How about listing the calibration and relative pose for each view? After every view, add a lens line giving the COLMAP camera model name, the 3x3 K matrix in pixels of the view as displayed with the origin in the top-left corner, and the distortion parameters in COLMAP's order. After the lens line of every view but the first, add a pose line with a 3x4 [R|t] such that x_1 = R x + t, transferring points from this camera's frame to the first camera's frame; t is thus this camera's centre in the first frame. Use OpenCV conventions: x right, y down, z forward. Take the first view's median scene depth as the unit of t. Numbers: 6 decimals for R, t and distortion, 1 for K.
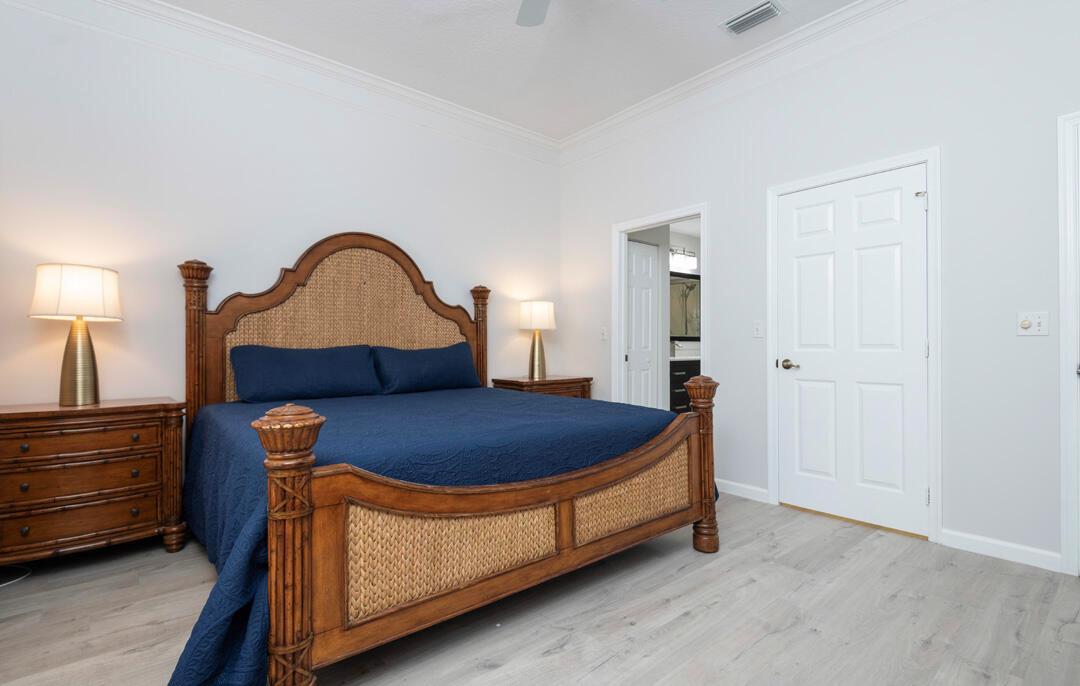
lens RADIAL K [[507.8, 0, 563.8], [0, 507.8, 343.2], [0, 0, 1]] dist [0.034349, -0.000465]
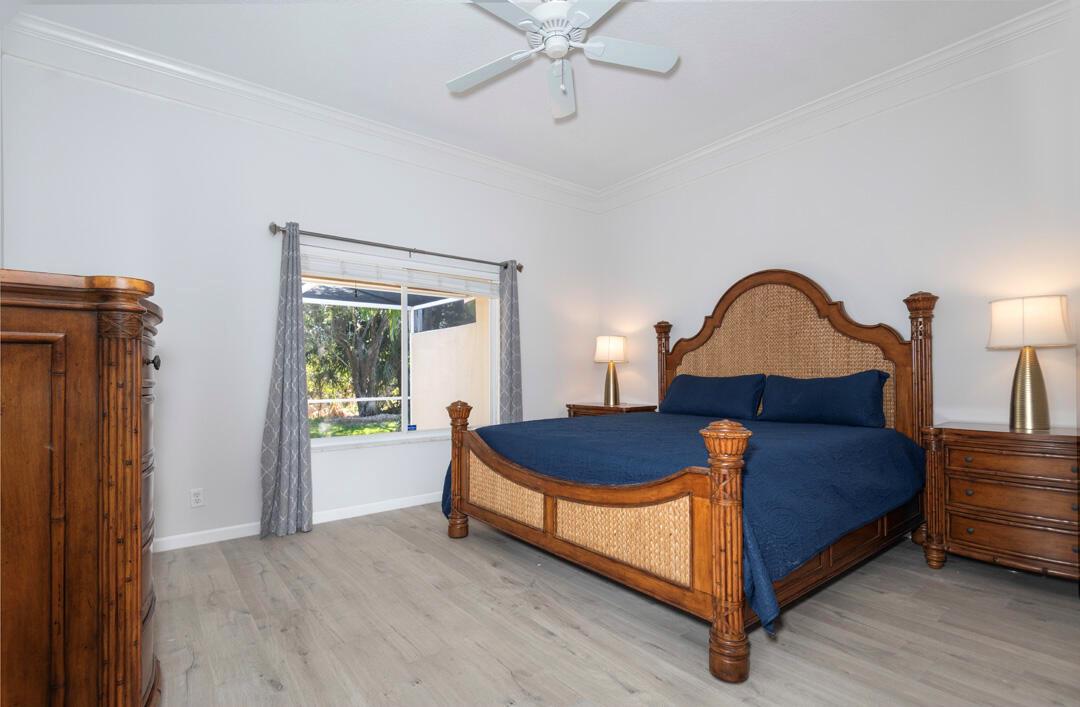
lens RADIAL K [[500.8, 0, 542.3], [0, 500.8, 380.6], [0, 0, 1]] dist [-0.001239, -0.000241]
pose [[-0.048089, 0.012957, -0.998759, 0.643583], [0.007960, 0.999889, 0.012588, 0.000581], [0.998811, -0.007345, -0.048187, 0.533943]]
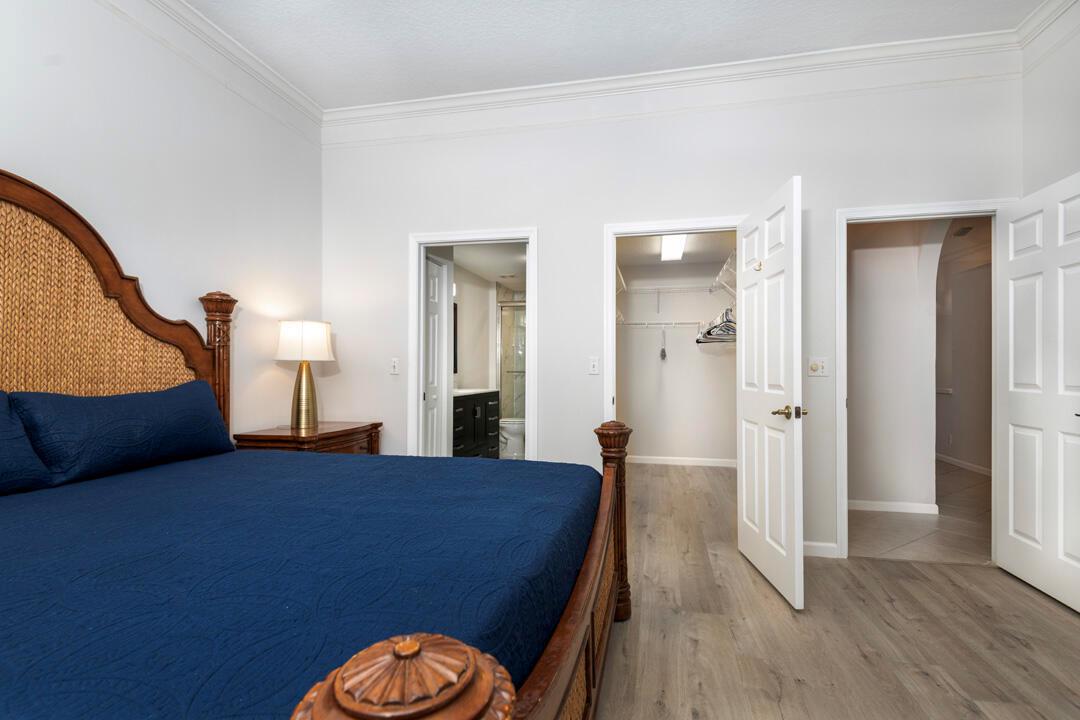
lens RADIAL K [[502.2, 0, 561.2], [0, 502.2, 369.7], [0, 0, 1]] dist [0.059698, -0.031447]
pose [[0.796387, 0.004884, 0.604768, -0.232123], [-0.006437, 0.999979, 0.000401, -0.019411], [-0.604753, -0.004213, 0.796402, 0.239037]]
